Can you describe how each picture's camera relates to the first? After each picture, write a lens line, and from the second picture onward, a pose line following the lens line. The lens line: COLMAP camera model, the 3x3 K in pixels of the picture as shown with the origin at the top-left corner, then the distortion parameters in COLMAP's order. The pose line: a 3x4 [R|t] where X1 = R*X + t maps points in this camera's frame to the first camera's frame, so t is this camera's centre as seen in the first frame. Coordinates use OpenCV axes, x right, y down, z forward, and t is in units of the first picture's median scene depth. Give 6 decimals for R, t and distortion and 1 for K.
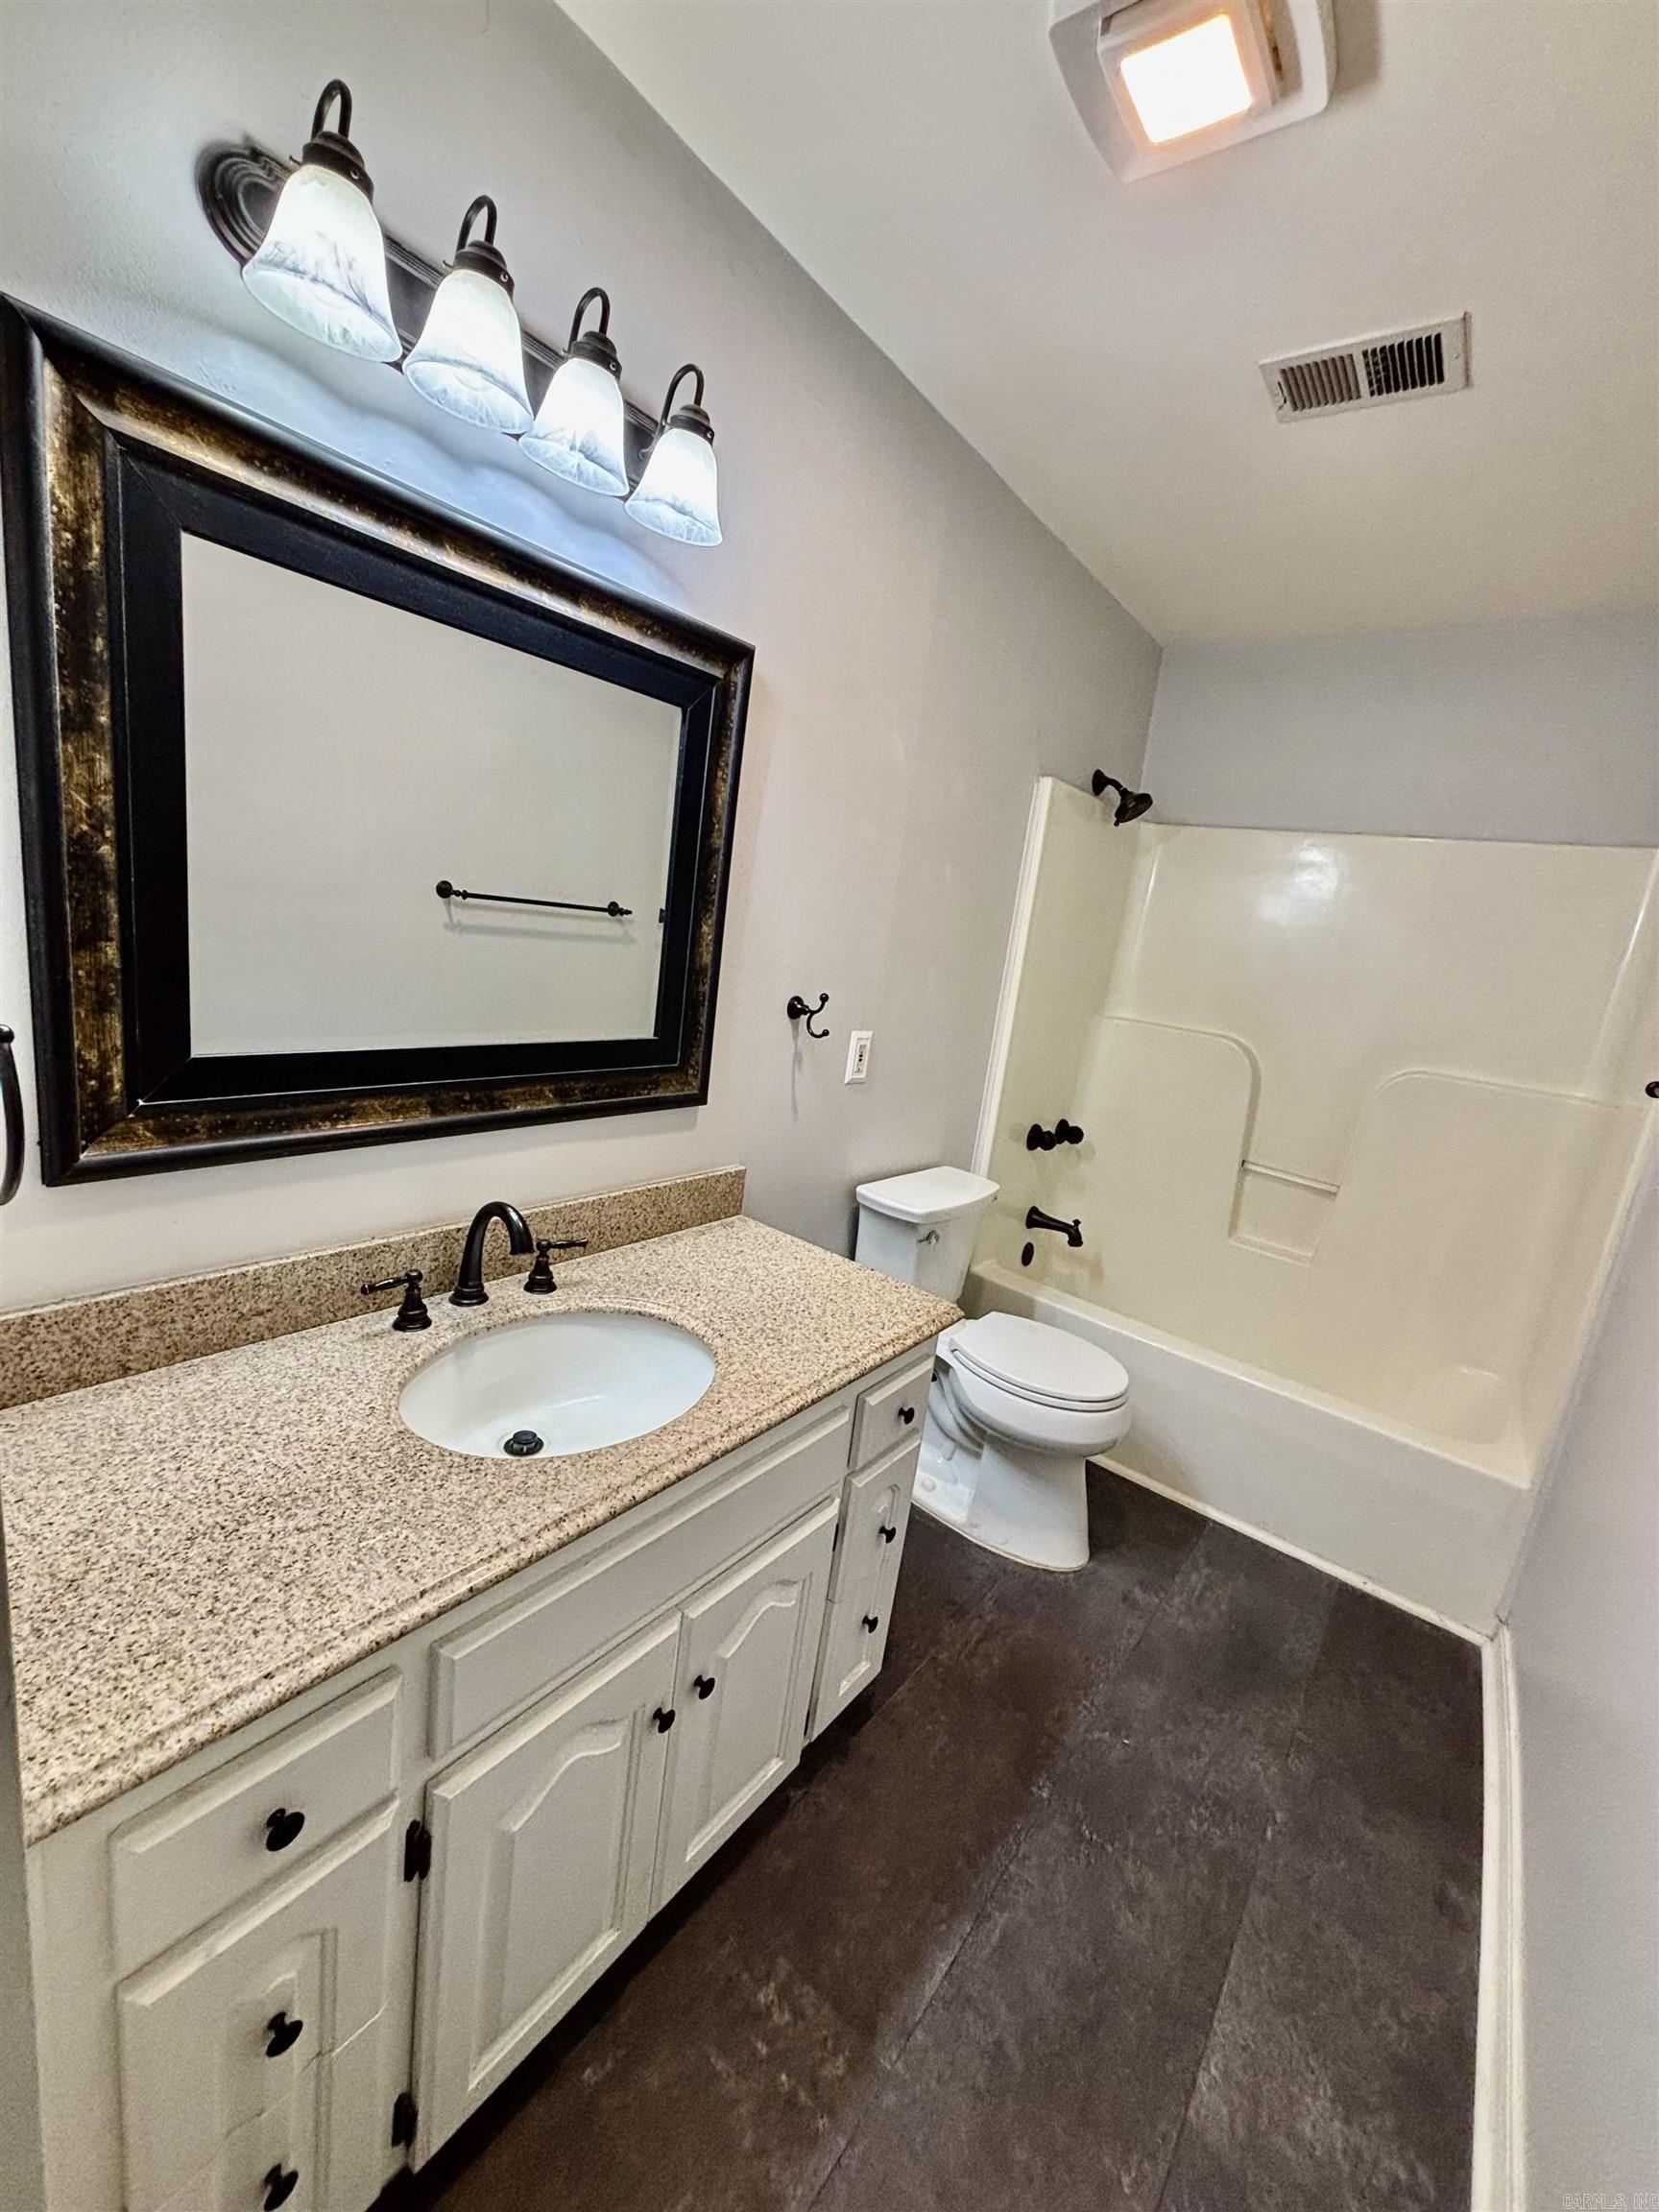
lens RADIAL K [[885.9, 0, 831.9], [0, 885.9, 1101.8], [0, 0, 1]] dist [0.001891, -0.000260]
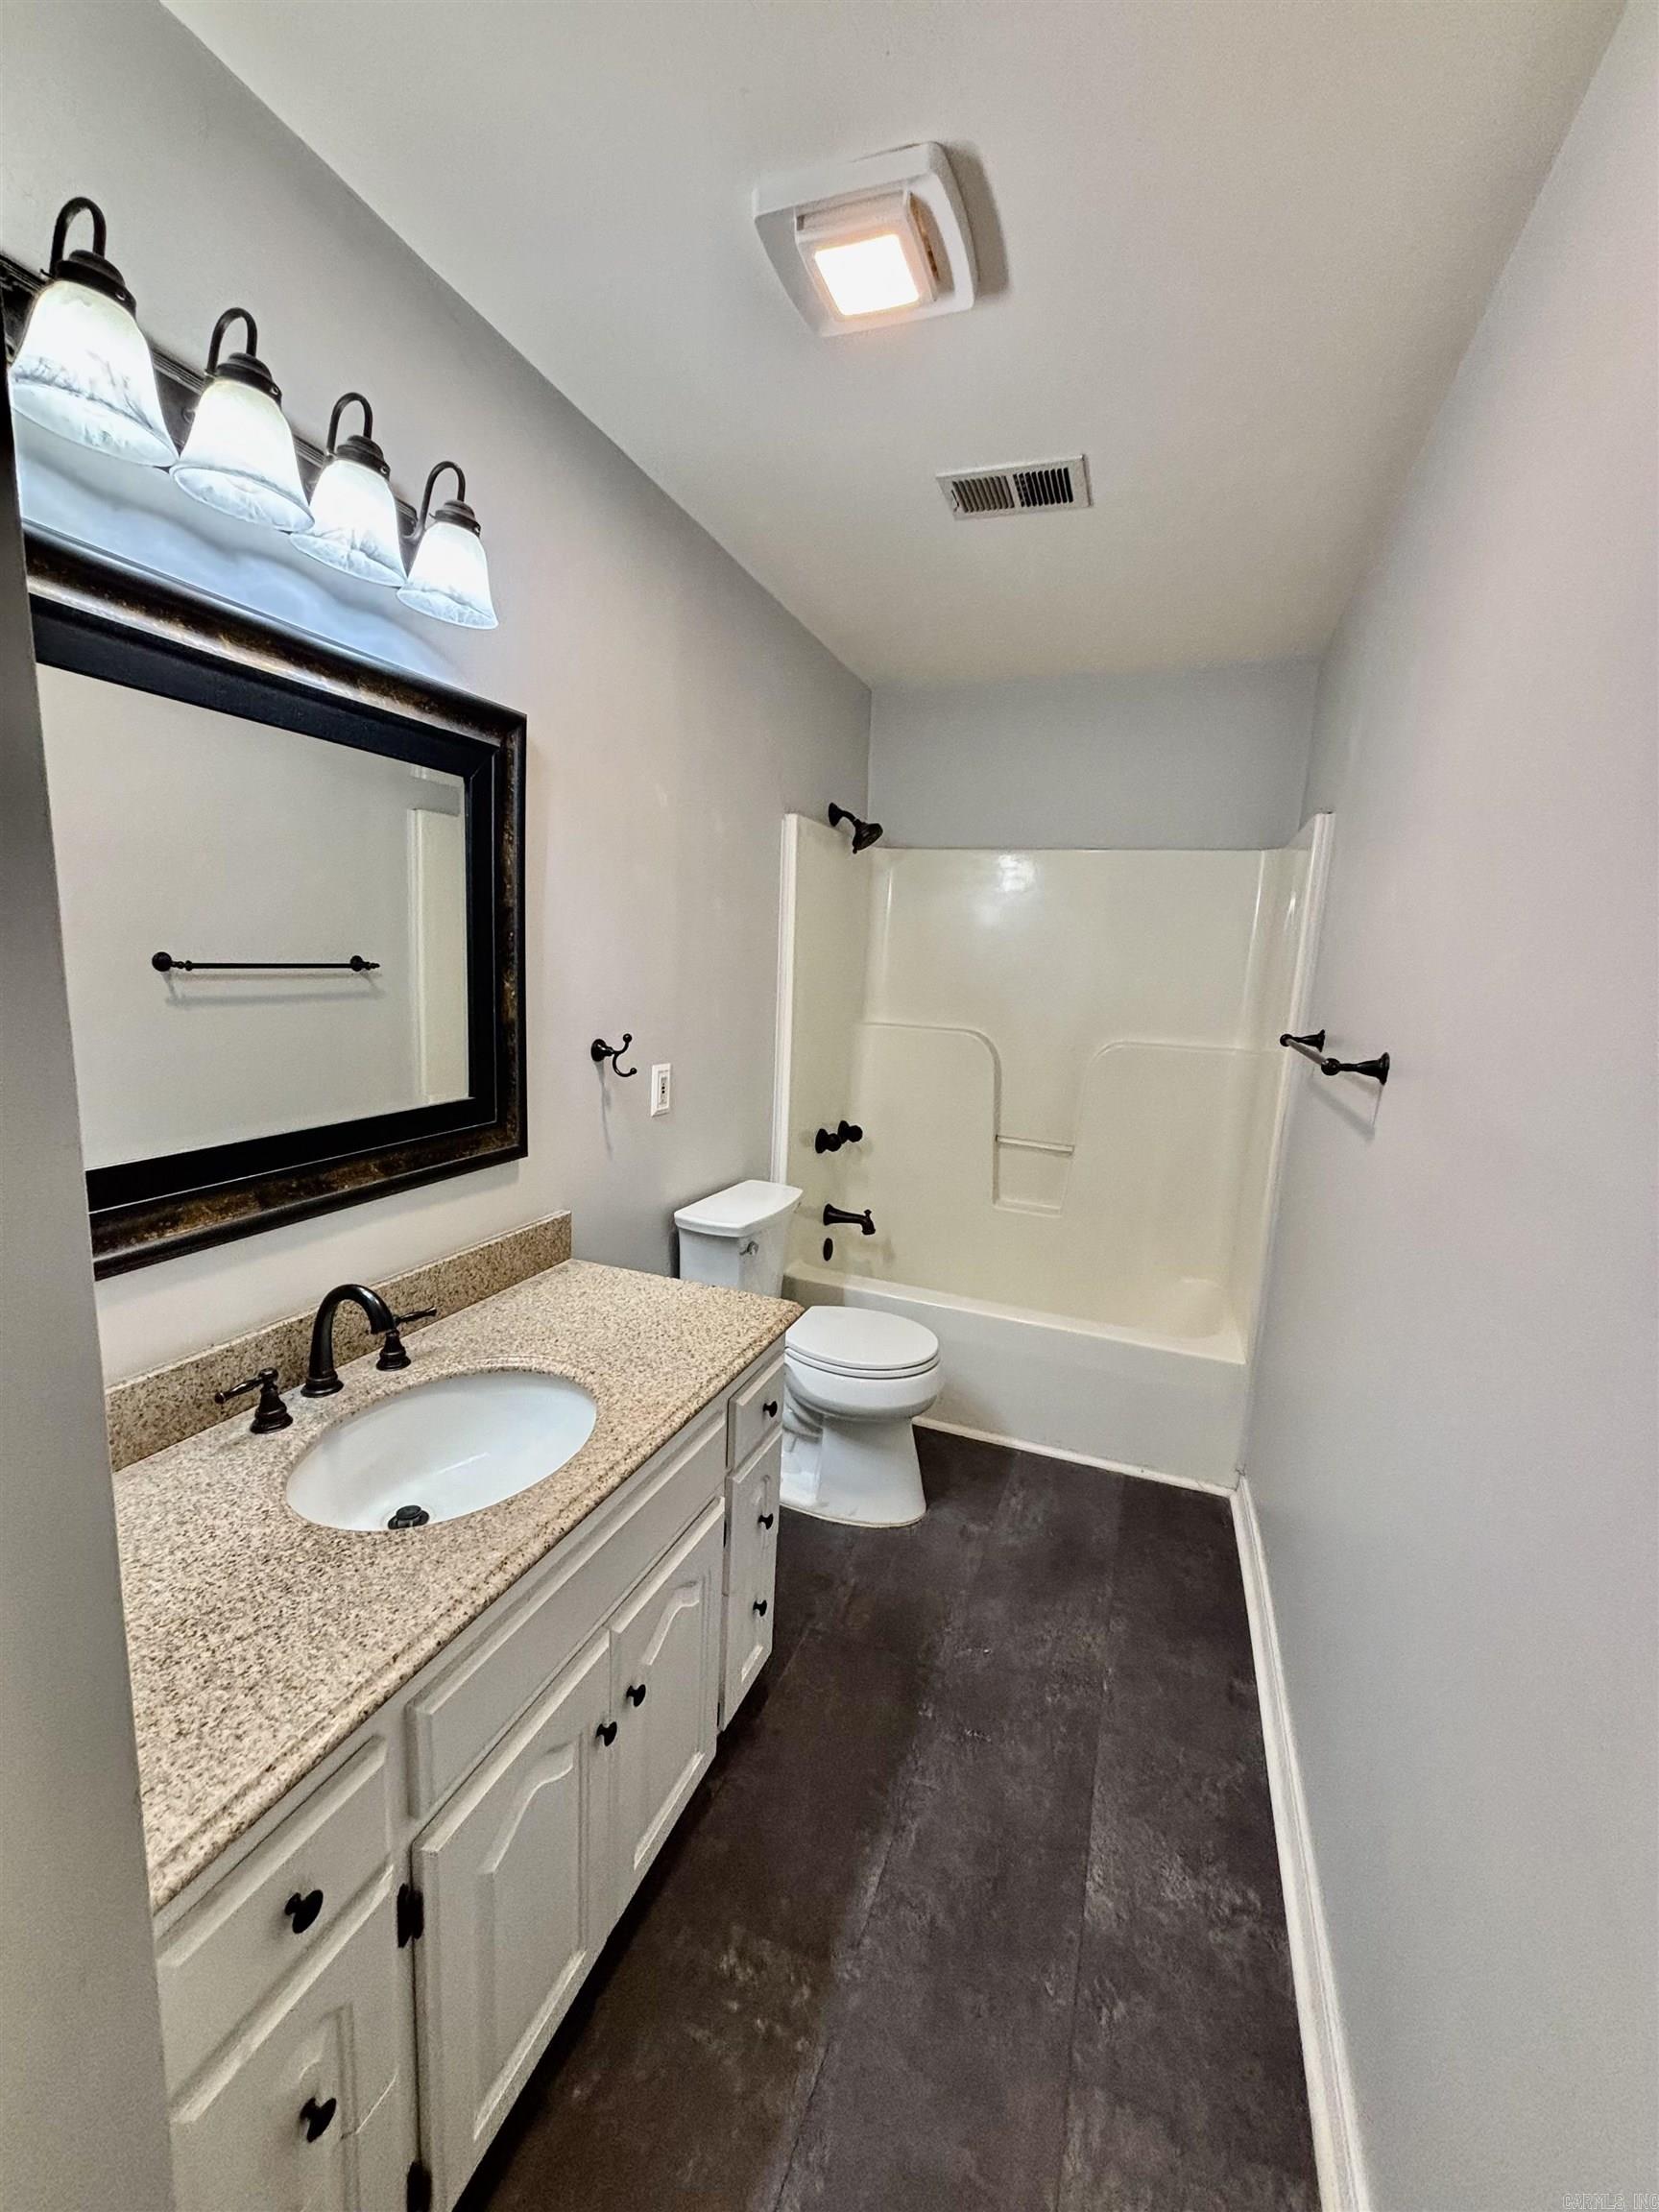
lens RADIAL K [[885.9, 0, 829.0], [0, 885.9, 1102.2], [0, 0, 1]] dist [0.001891, -0.000260]
pose [[0.954683, -0.128211, 0.268592, -0.104645], [0.132315, 0.991204, 0.002845, -0.020708], [-0.266594, 0.032823, 0.963250, -0.105777]]
